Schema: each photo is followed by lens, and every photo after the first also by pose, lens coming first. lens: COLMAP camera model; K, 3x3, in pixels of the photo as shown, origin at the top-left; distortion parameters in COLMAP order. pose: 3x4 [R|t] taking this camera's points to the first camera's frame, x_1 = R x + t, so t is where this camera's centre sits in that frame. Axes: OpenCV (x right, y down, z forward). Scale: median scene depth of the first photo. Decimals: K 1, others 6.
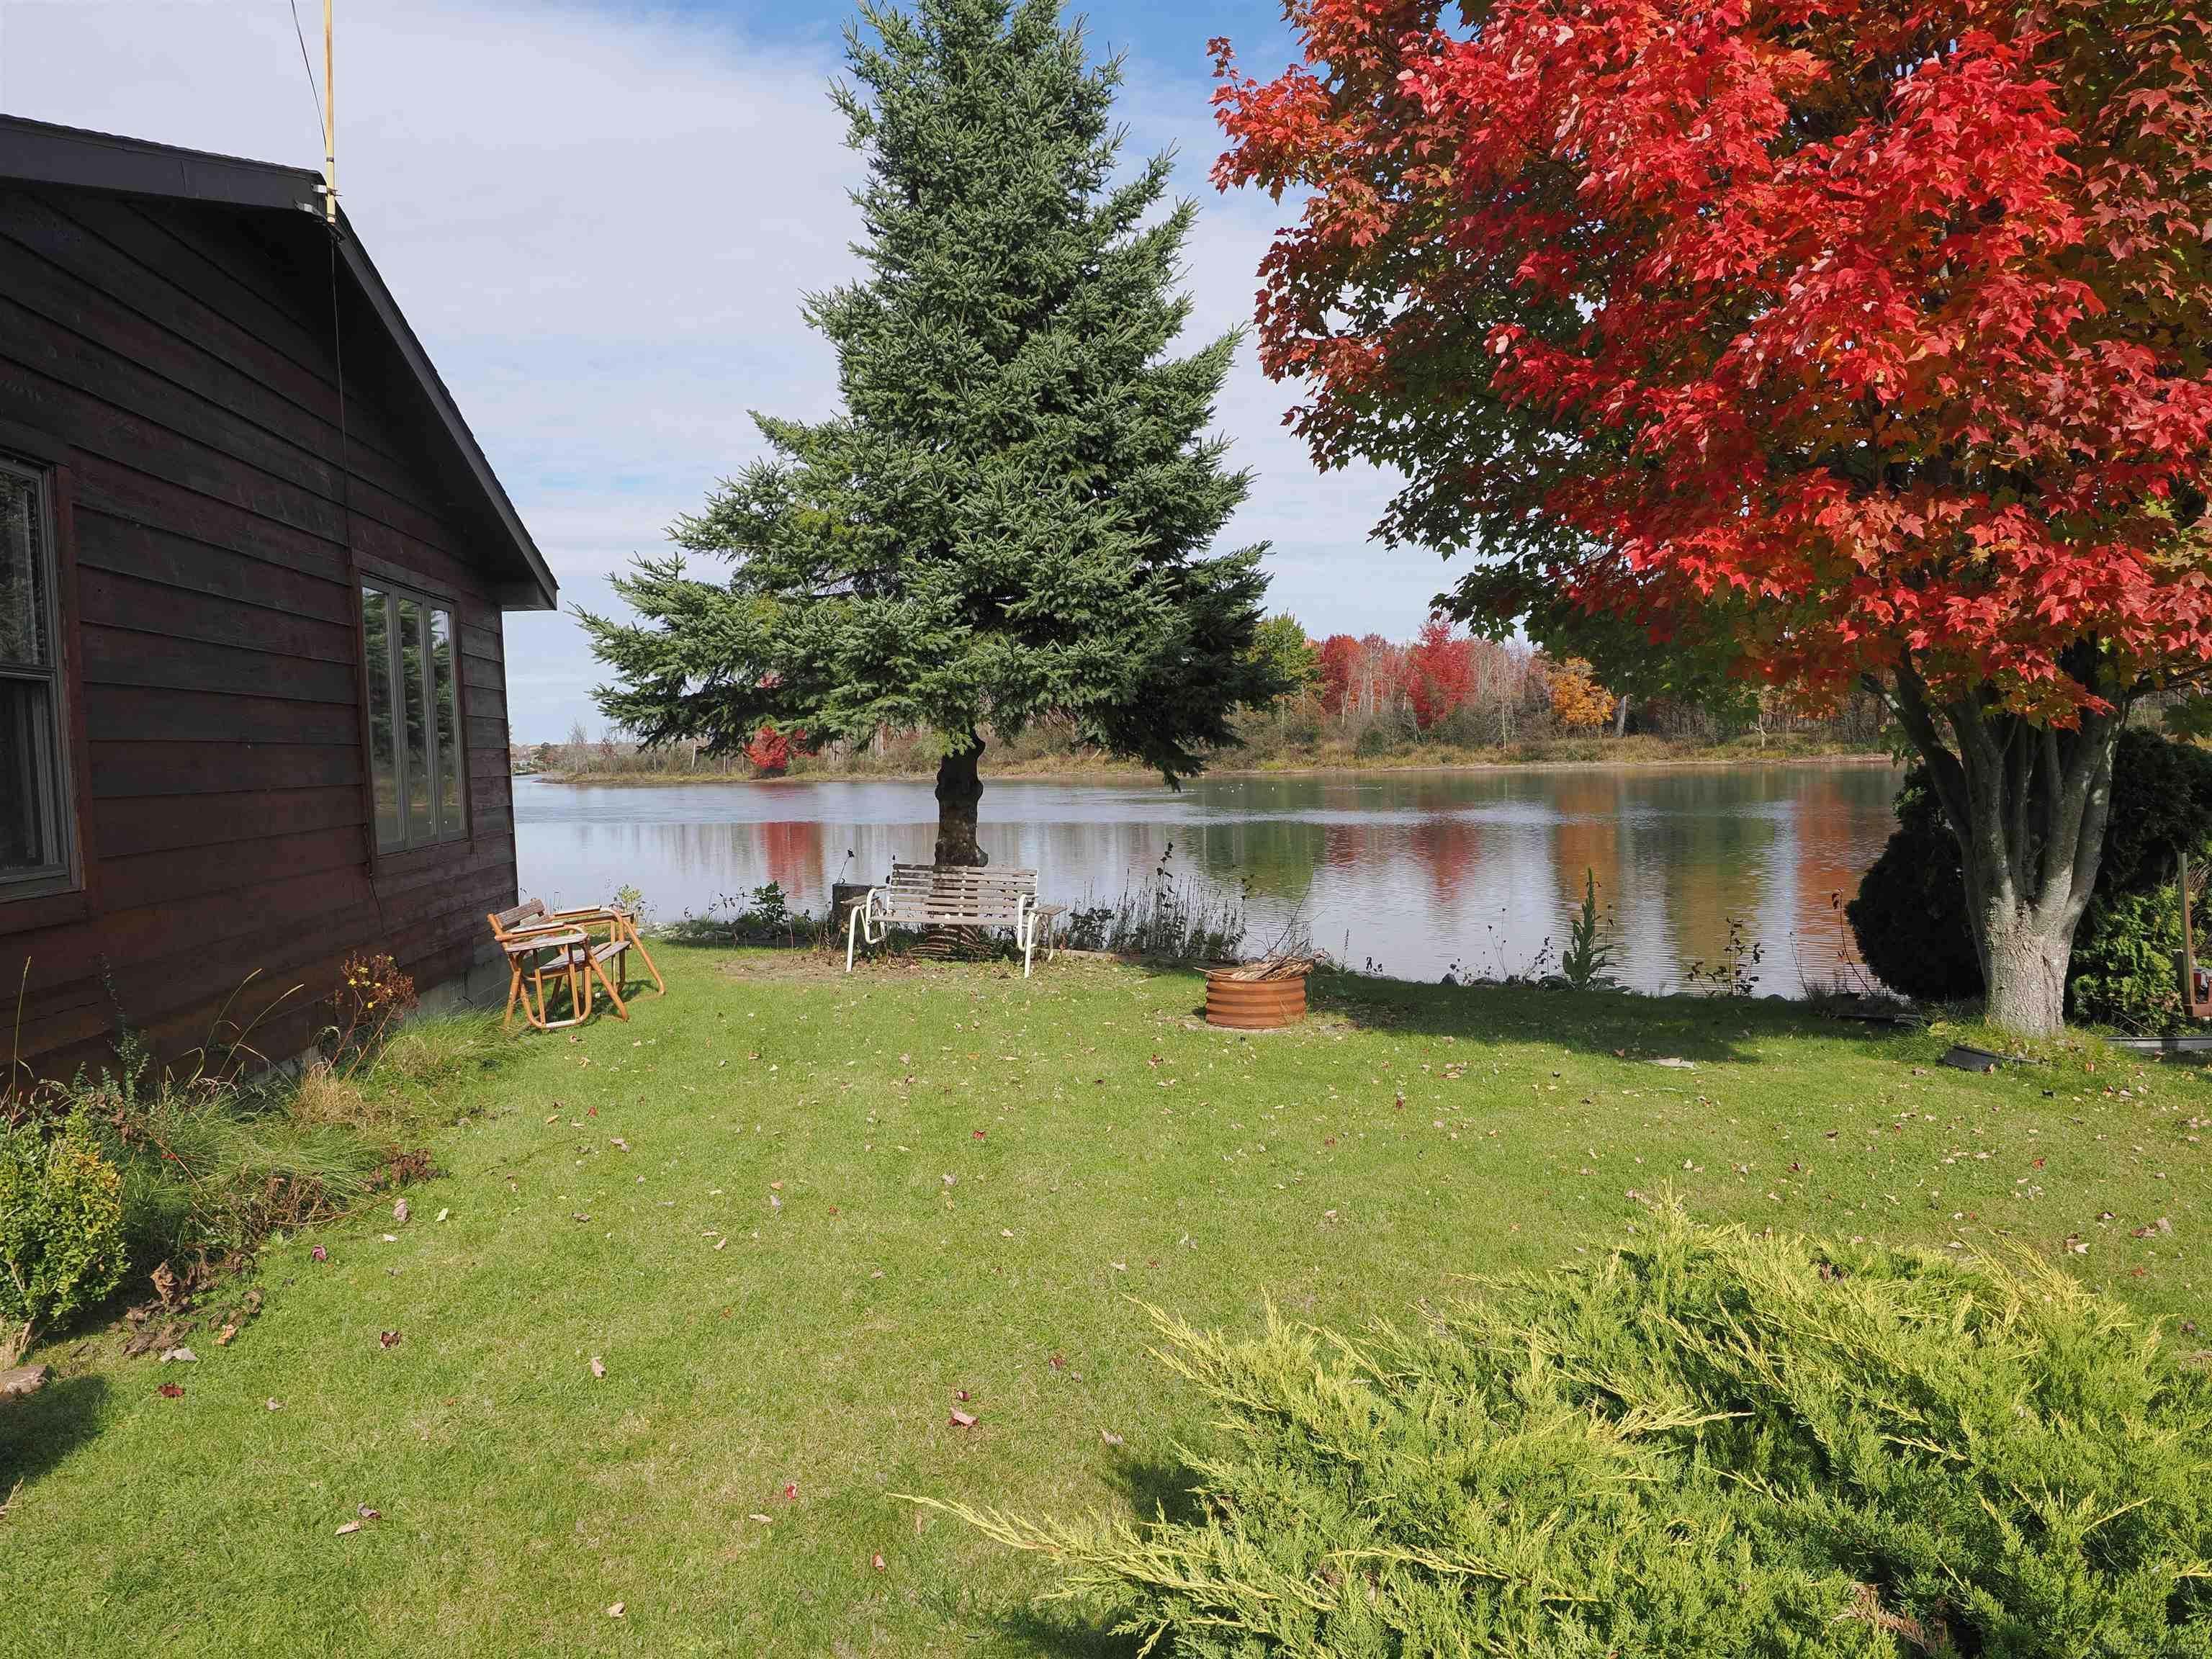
lens RADIAL K [[1600.7, 0, 1106.0], [0, 1600.7, 829.5], [0, 0, 1]] dist [-0.008793, 0.005797]
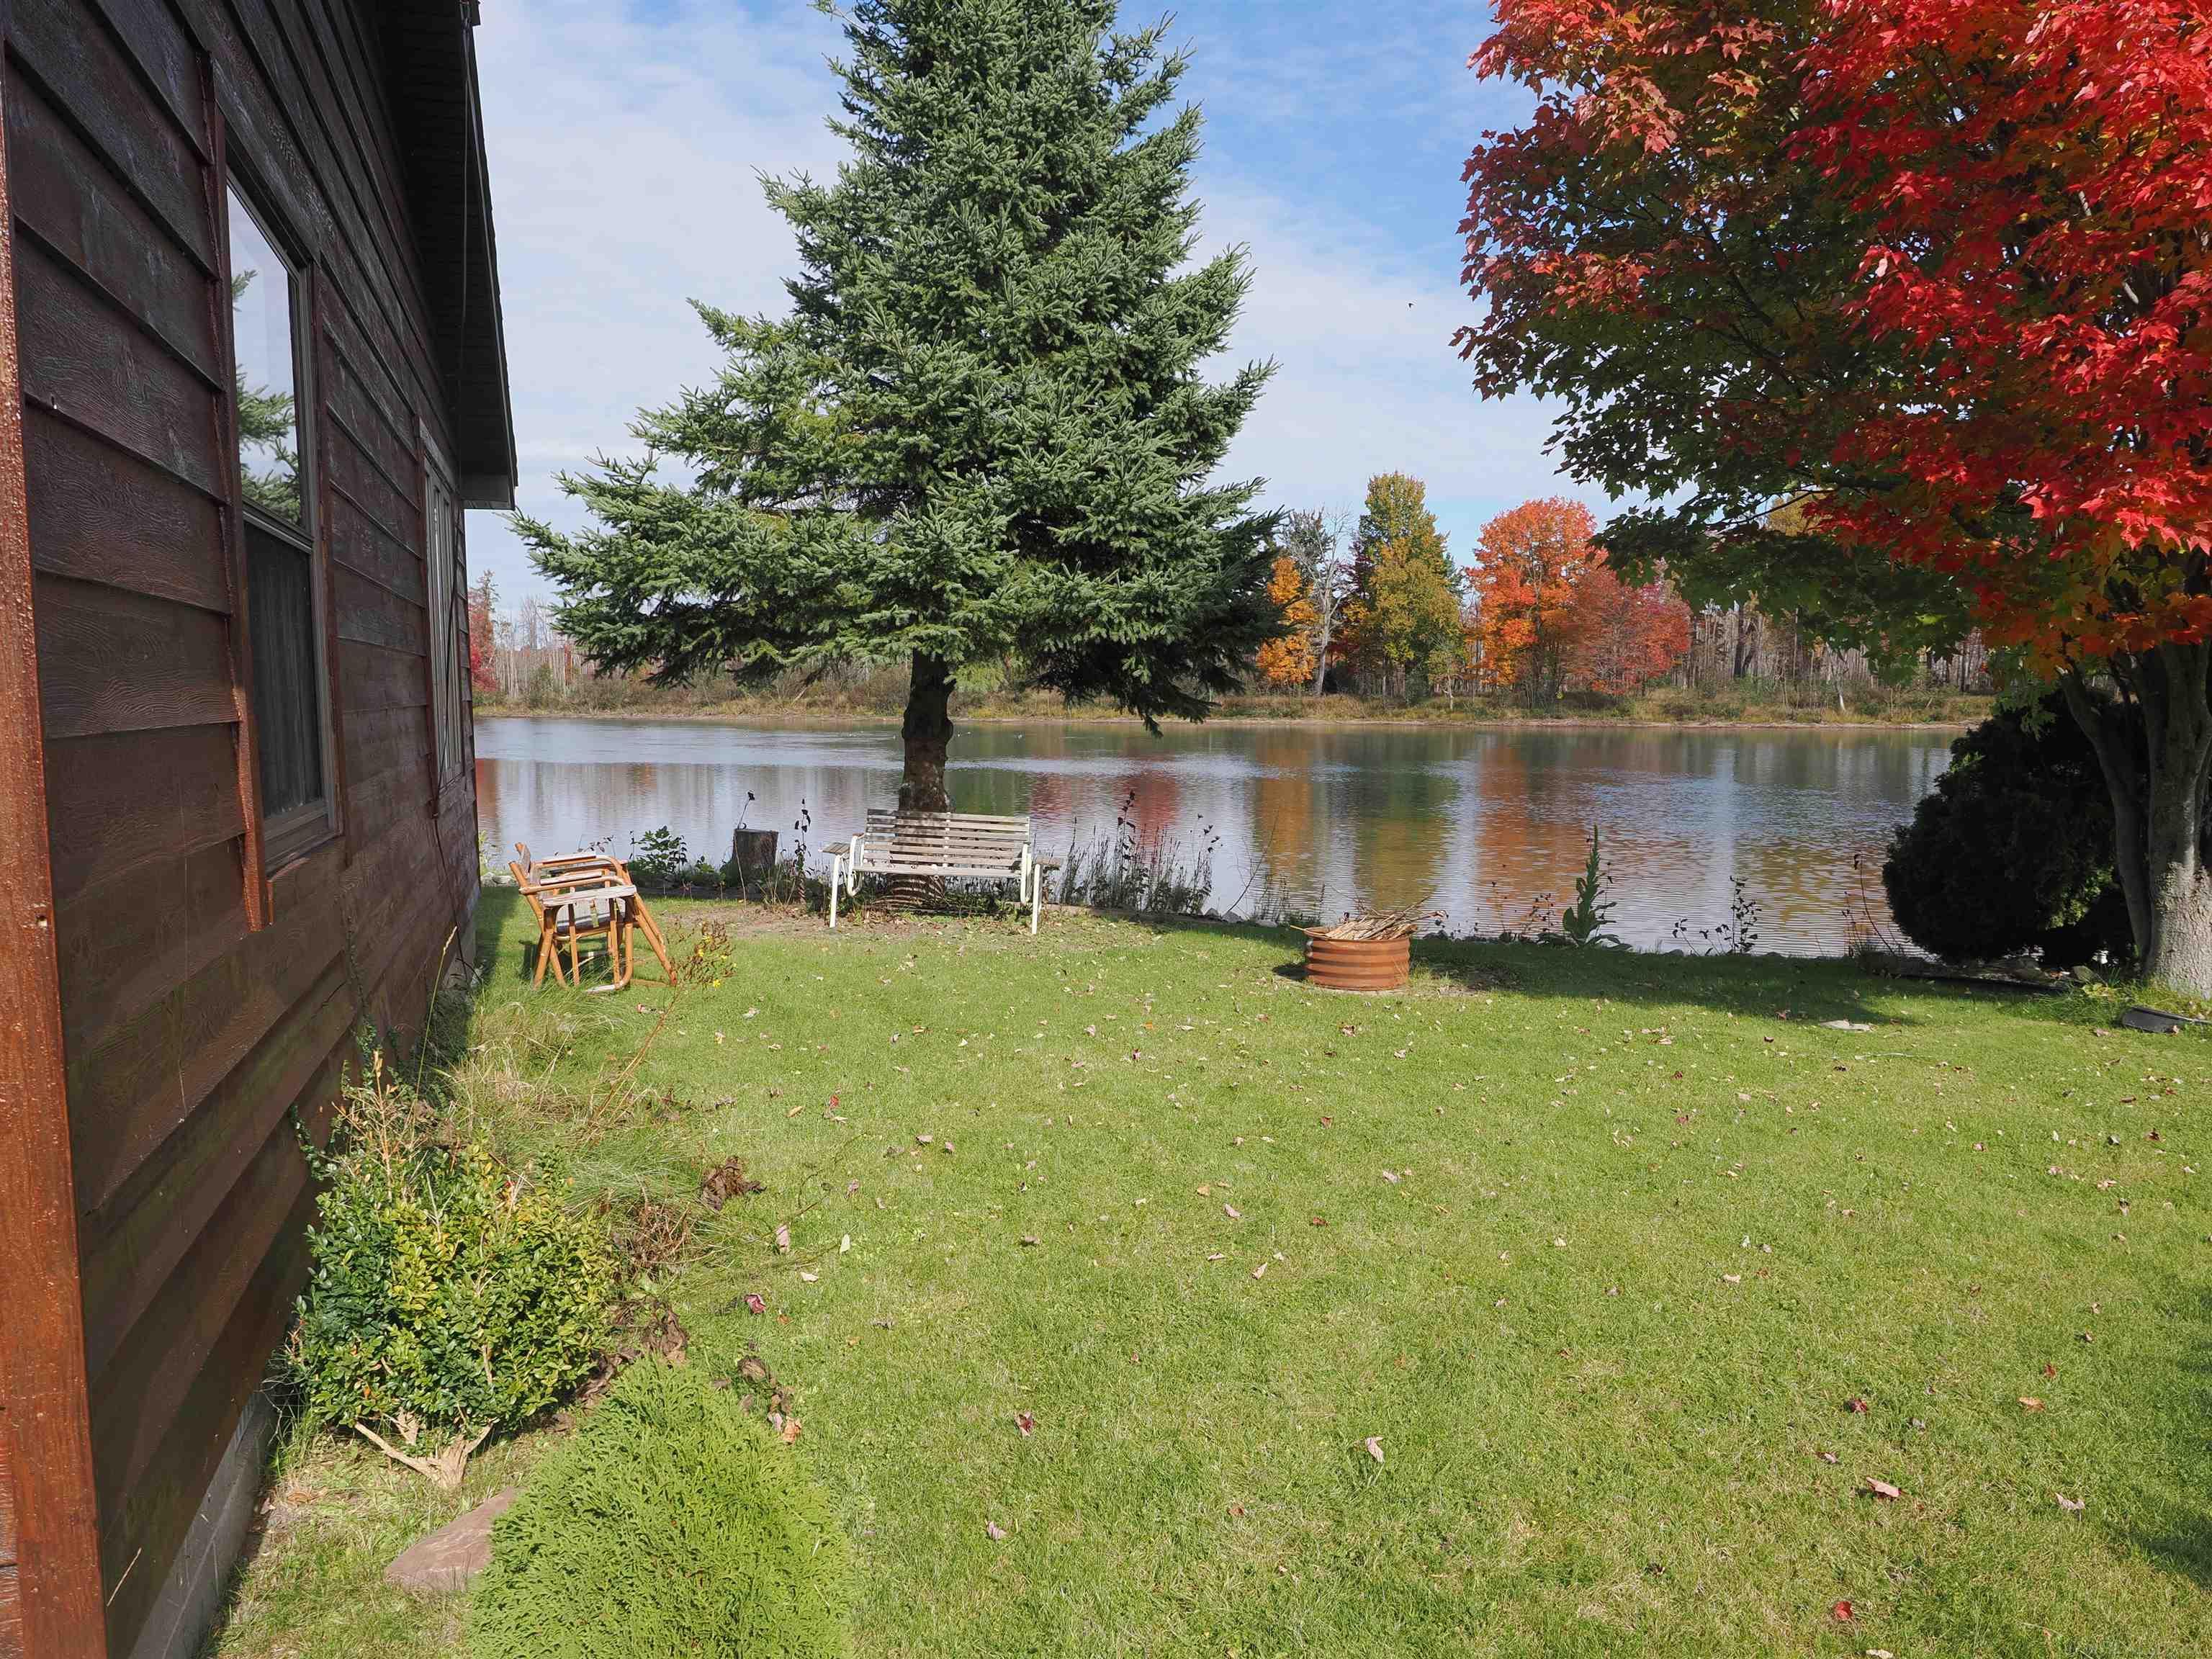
lens RADIAL K [[1600.7, 0, 1106.0], [0, 1600.7, 829.5], [0, 0, 1]] dist [-0.008793, 0.005797]
pose [[0.980846, 0.013906, 0.194286, -0.202954], [-0.020191, 0.999334, 0.030410, 0.002895], [-0.193734, -0.033751, 0.980473, 0.088118]]
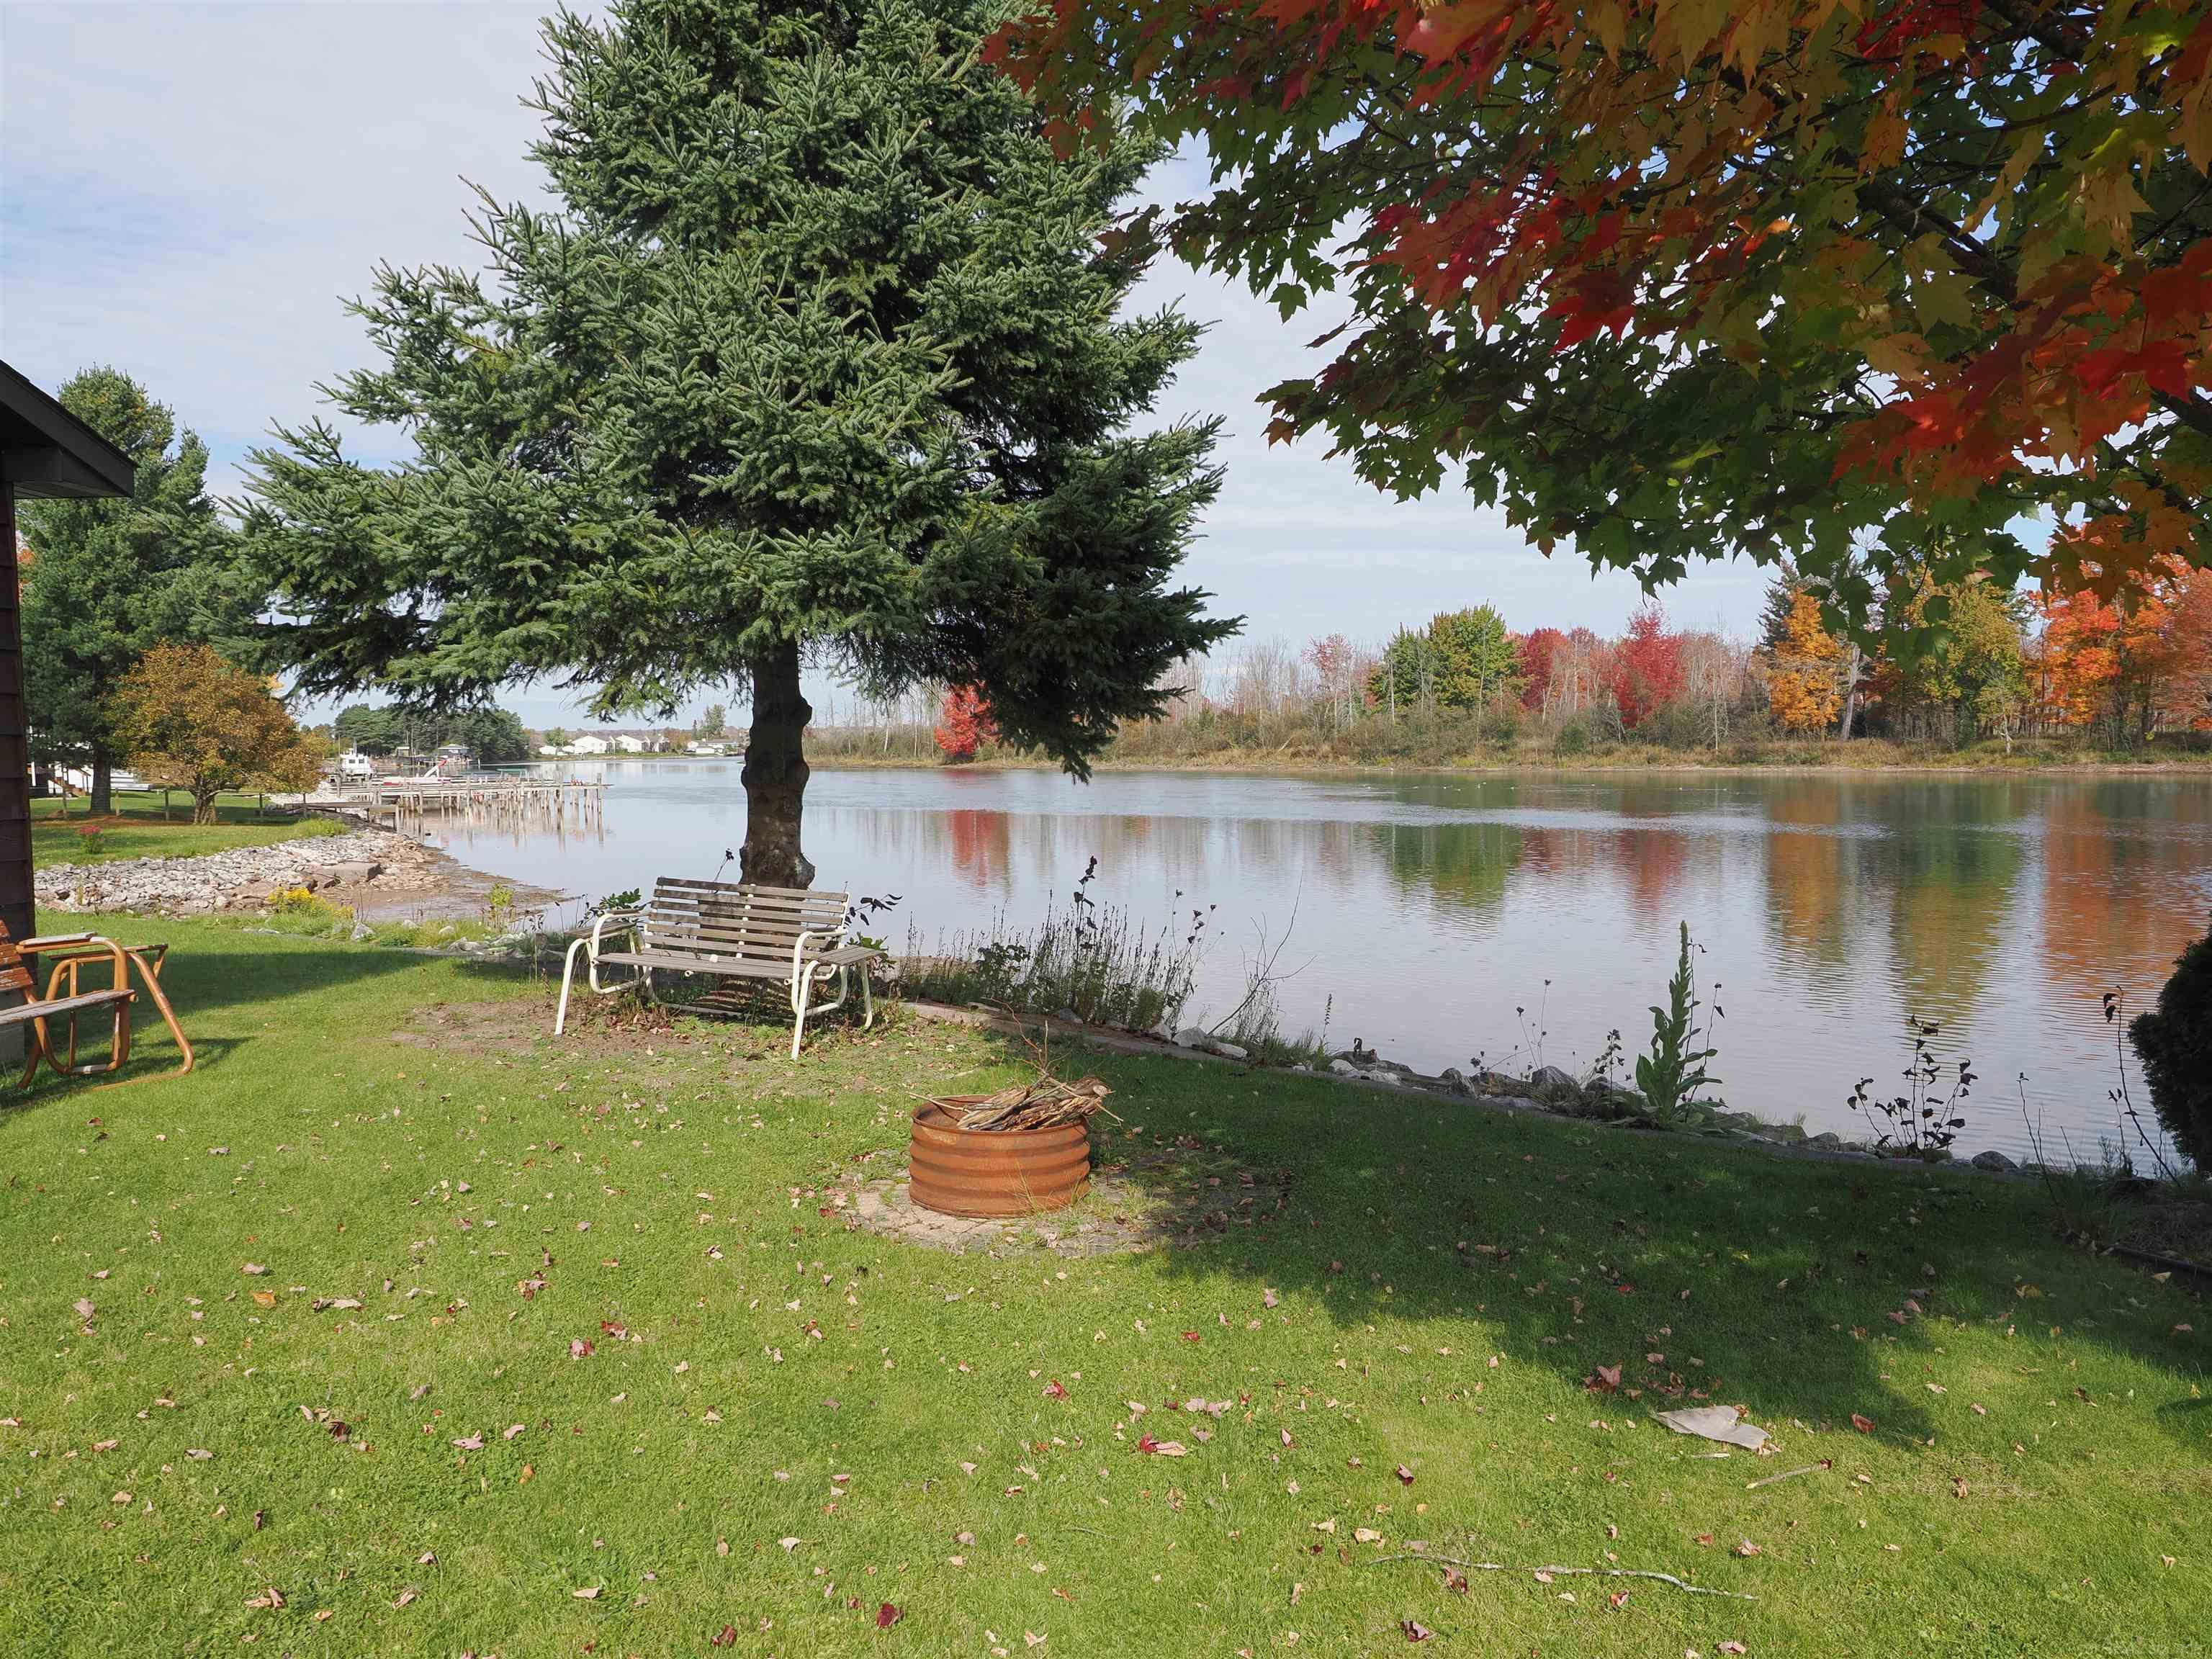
lens RADIAL K [[1600.7, 0, 1106.0], [0, 1600.7, 829.5], [0, 0, 1]] dist [-0.008793, 0.005797]
pose [[0.992000, 0.026708, -0.123379, 0.167277], [-0.026102, 0.999638, 0.006527, -0.010752], [0.123508, -0.003255, 0.992338, 0.384458]]
